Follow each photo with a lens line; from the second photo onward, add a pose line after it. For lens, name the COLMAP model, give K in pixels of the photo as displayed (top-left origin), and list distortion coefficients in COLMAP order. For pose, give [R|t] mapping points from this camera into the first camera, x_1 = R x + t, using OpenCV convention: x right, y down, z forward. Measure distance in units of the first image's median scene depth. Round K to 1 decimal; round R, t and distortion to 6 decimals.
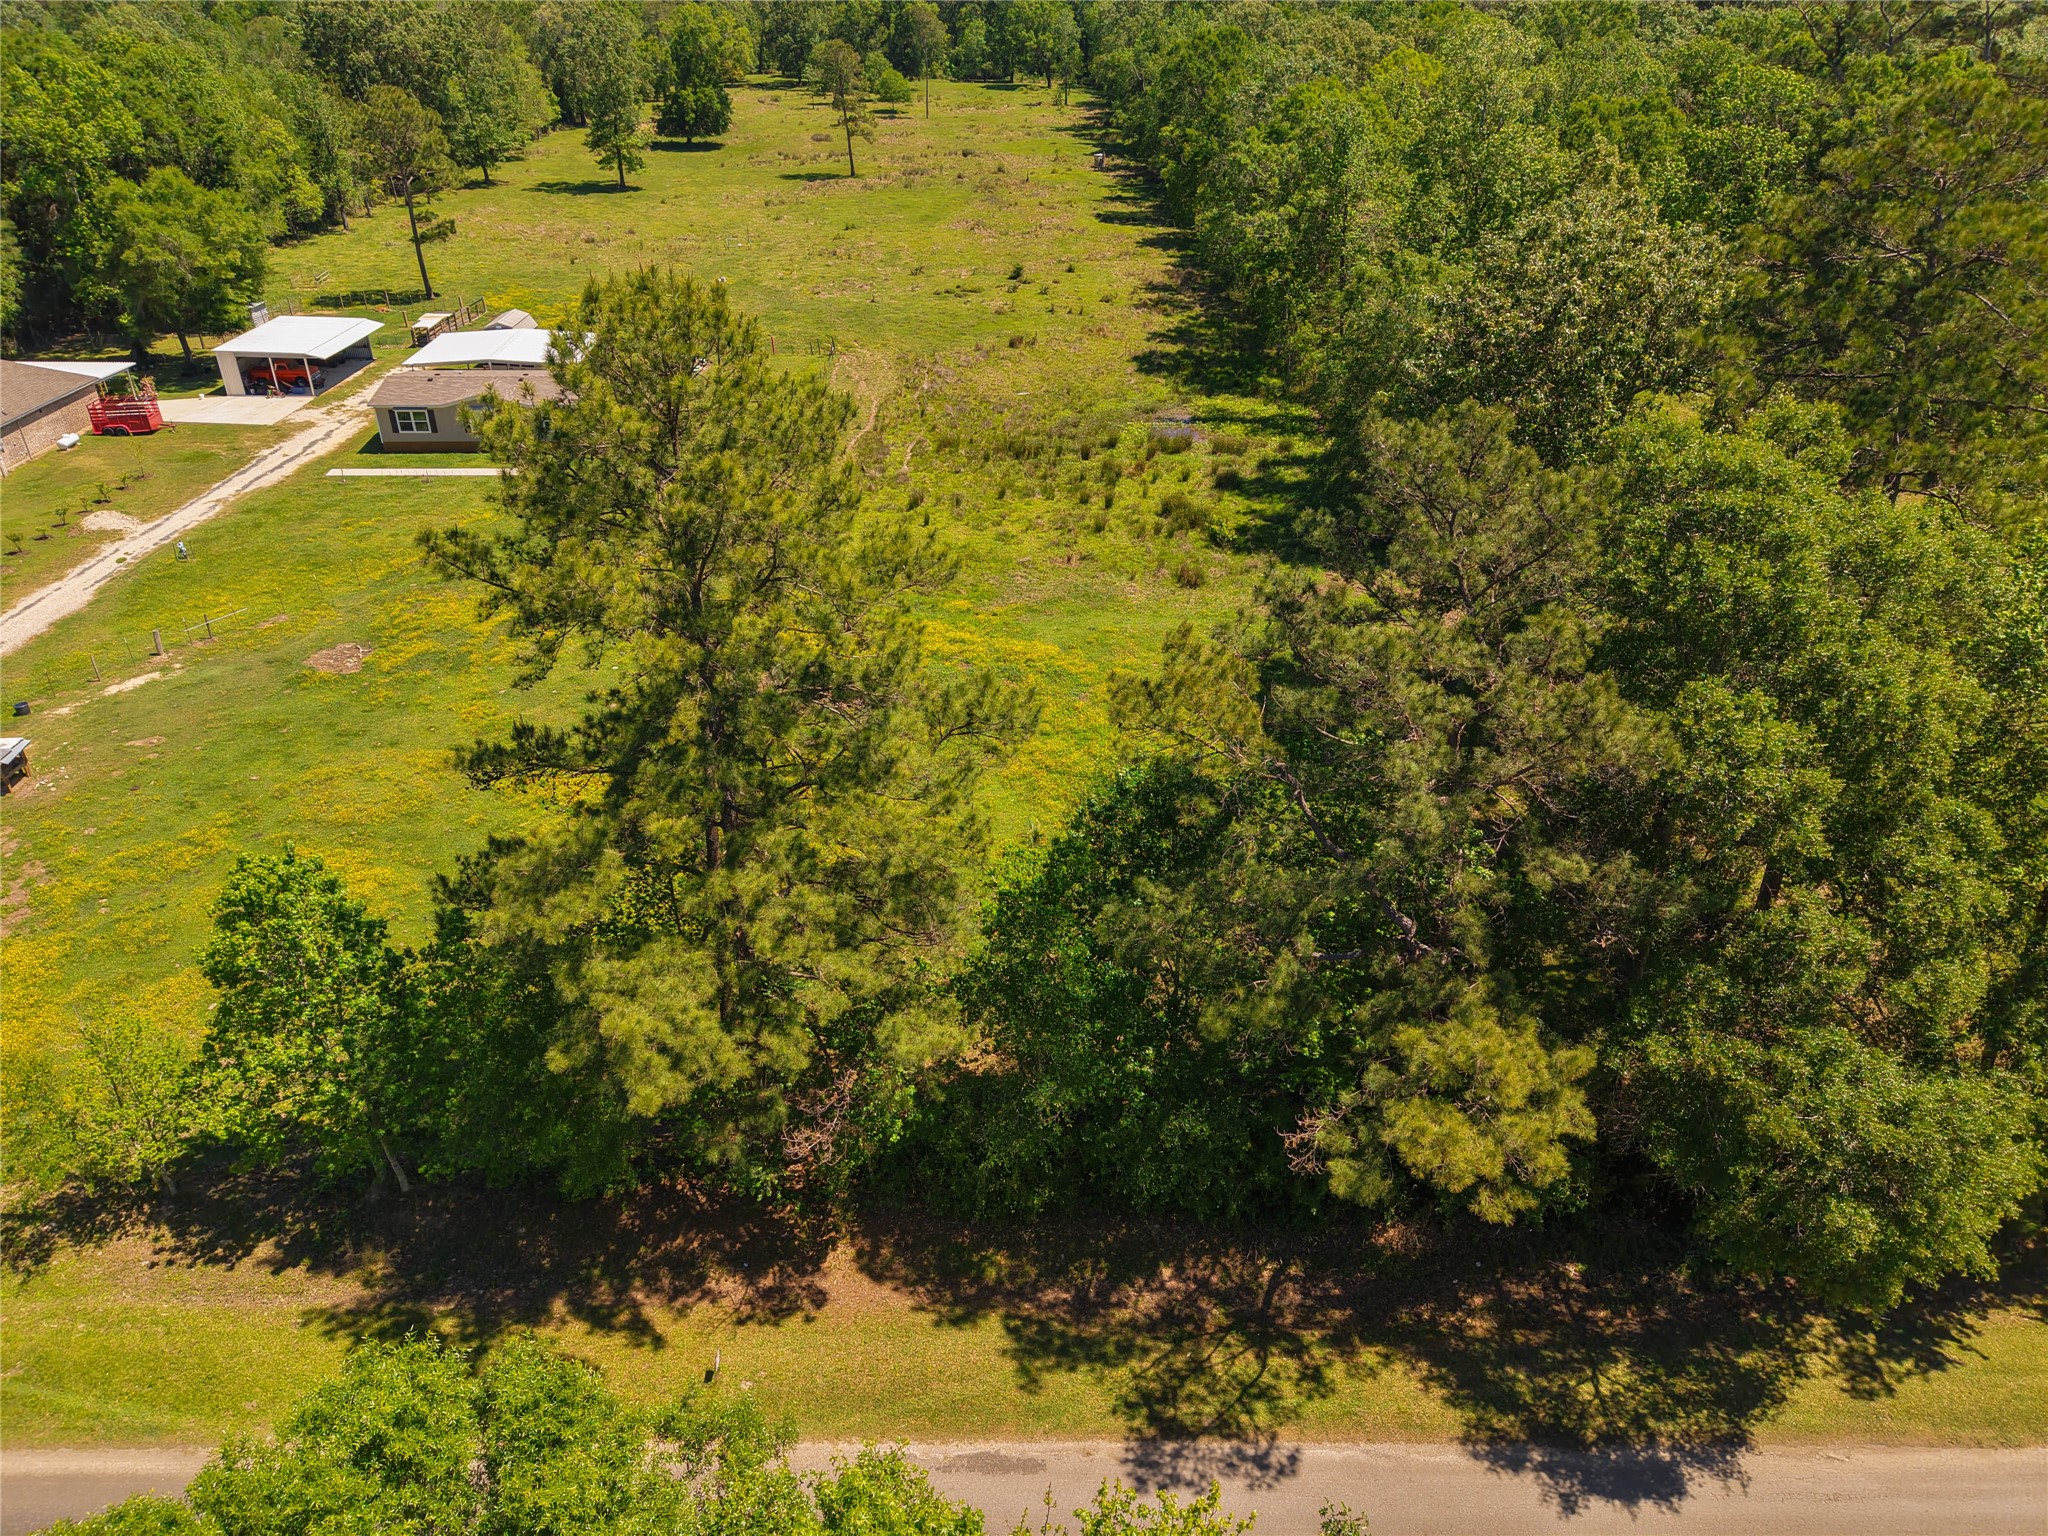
lens RADIAL K [[1380.3, 0, 1024.0], [0, 1380.3, 768.0], [0, 0, 1]] dist [0.010155, 0.004656]
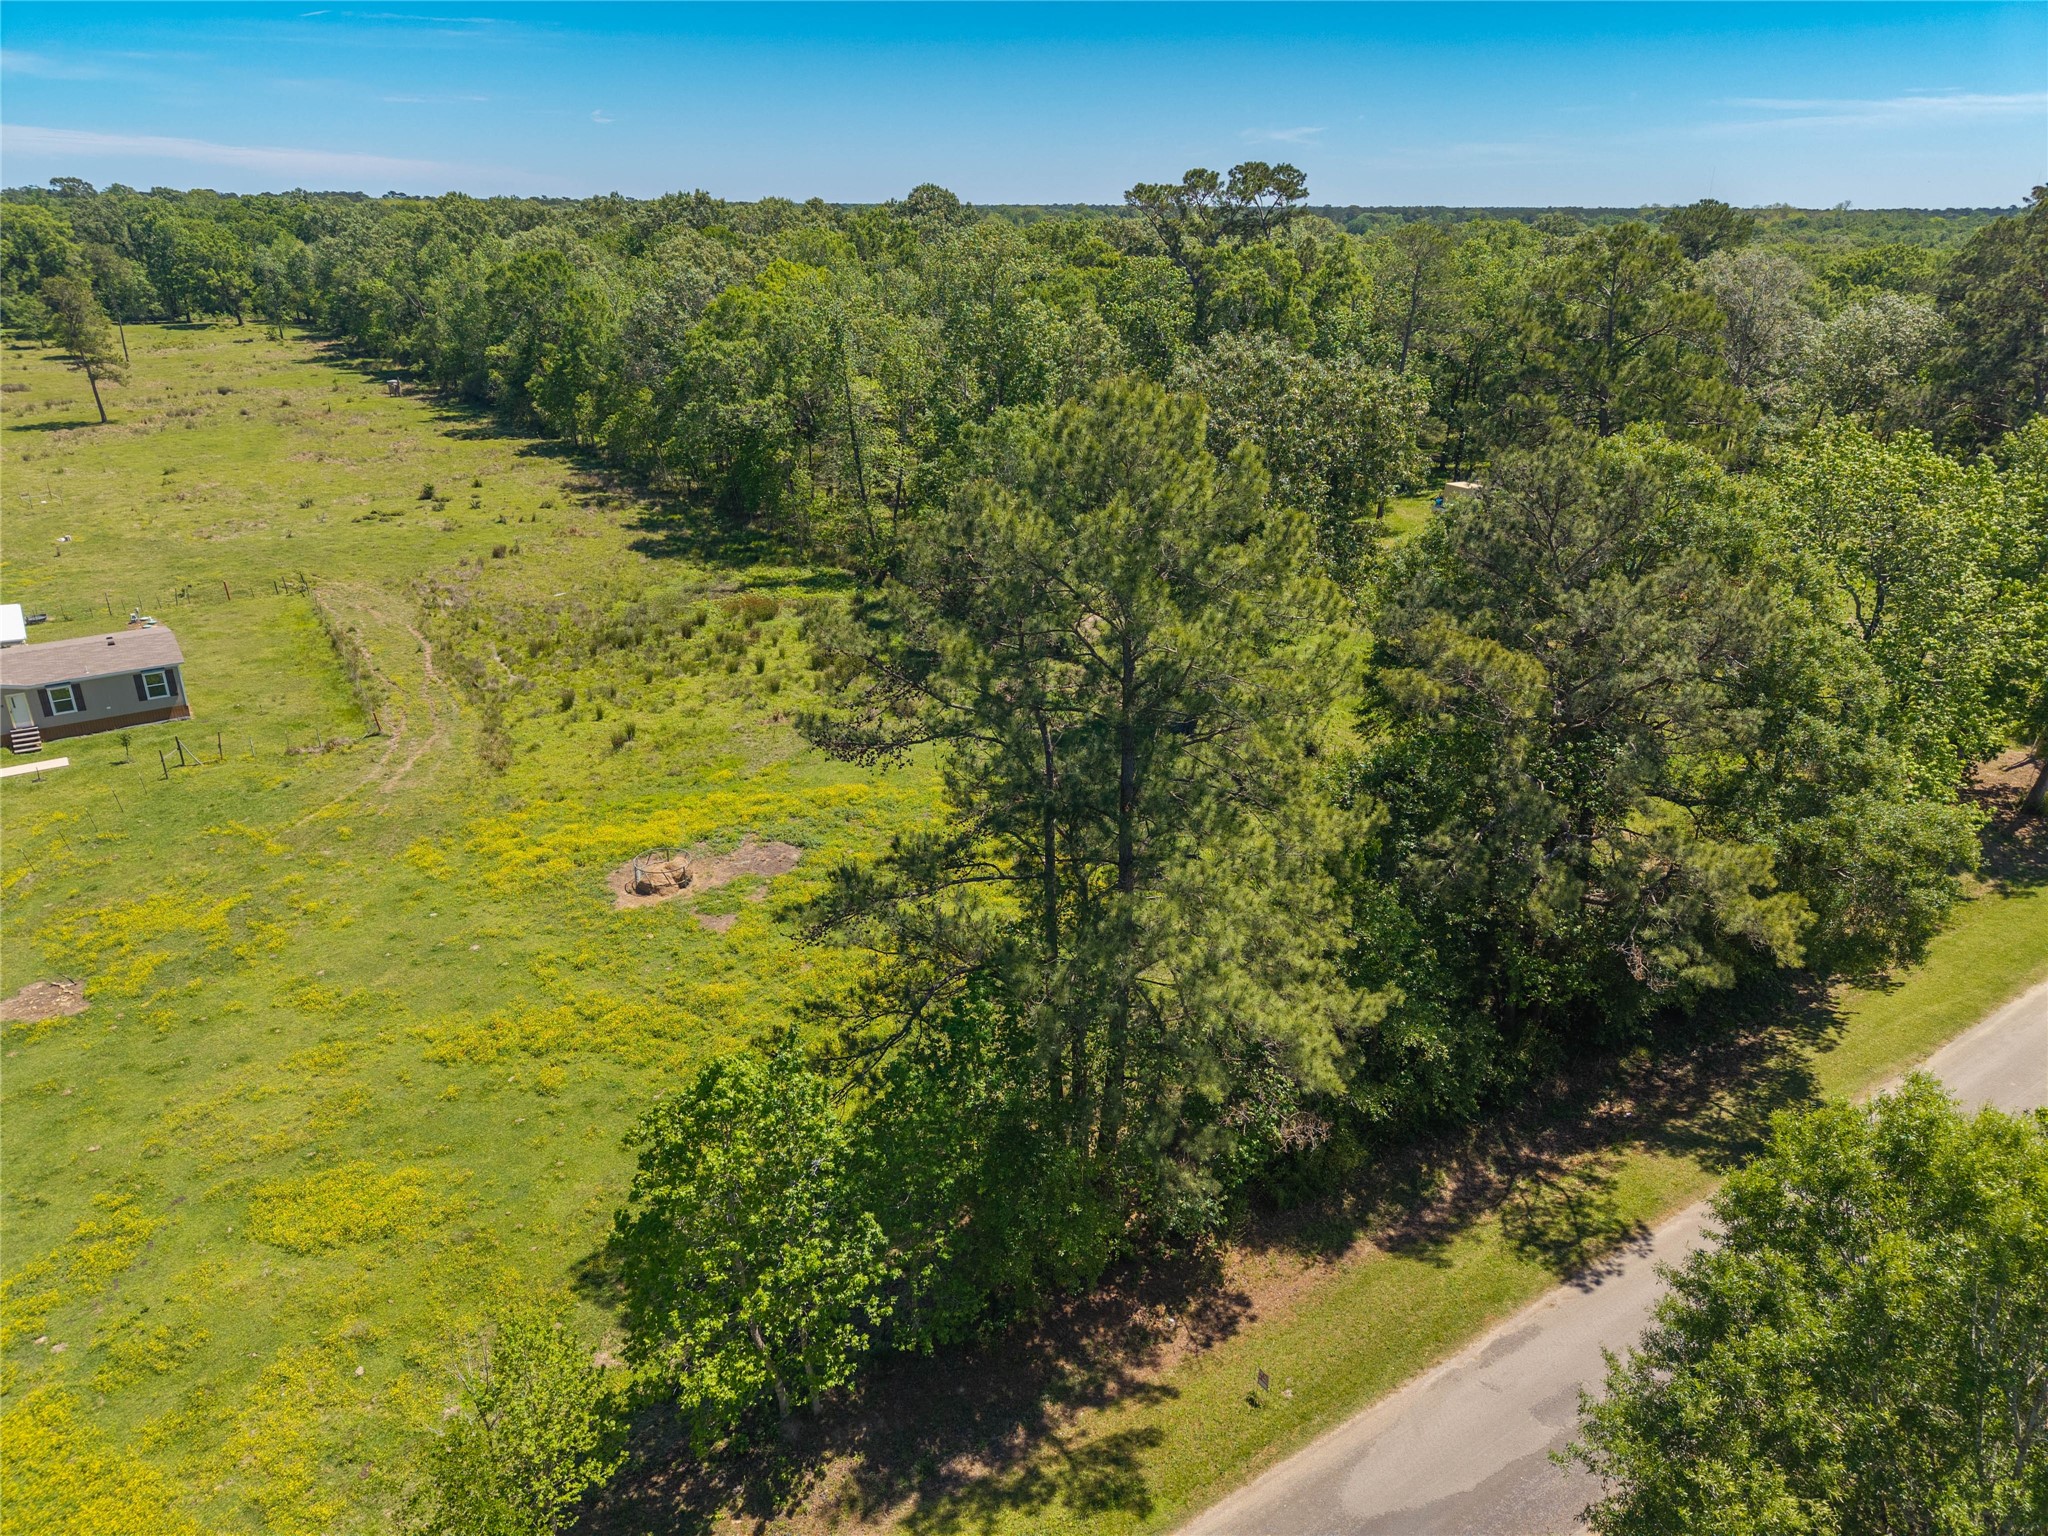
lens RADIAL K [[1366.4, 0, 1024.0], [0, 1366.4, 768.0], [0, 0, 1]] dist [0.044132, -0.043240]
pose [[0.831433, -0.218024, 0.511062, -0.290793], [0.286611, 0.956270, -0.058327, -0.000223], [-0.475997, 0.194971, 0.857563, 0.028866]]
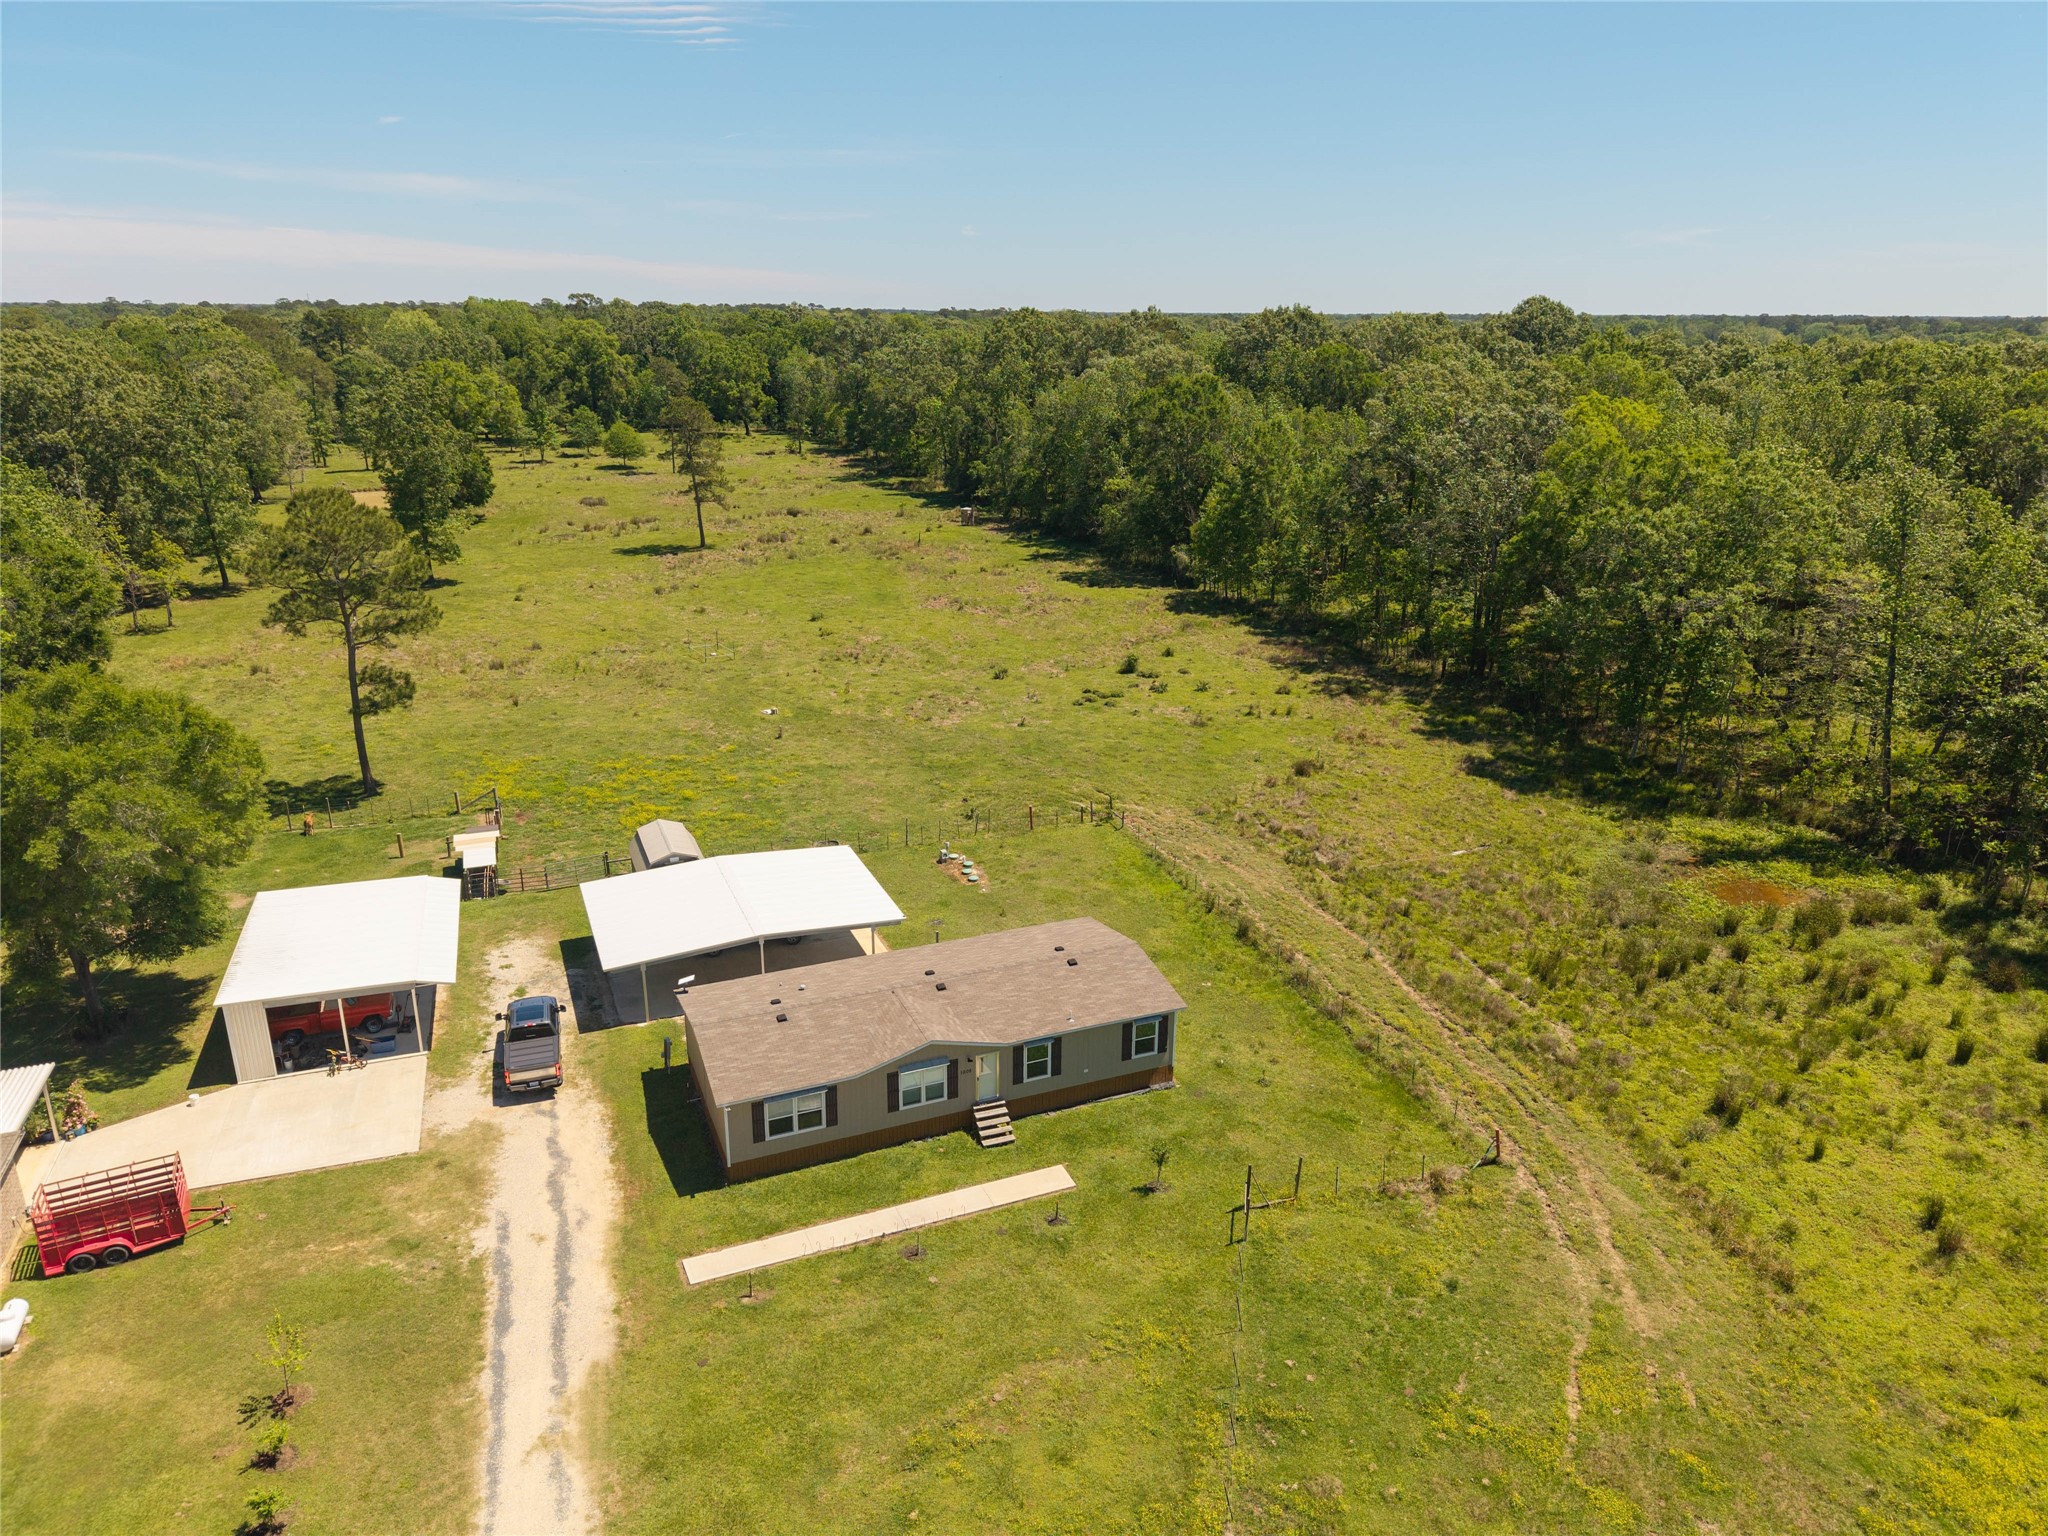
lens RADIAL K [[1374.0, 0, 1024.0], [0, 1374.0, 768.0], [0, 0, 1]] dist [0.061928, -0.069461]
pose [[0.935569, -0.112624, 0.334704, -0.506169], [0.180224, 0.967337, -0.178266, -0.260348], [-0.303695, 0.227102, 0.925308, 0.460013]]
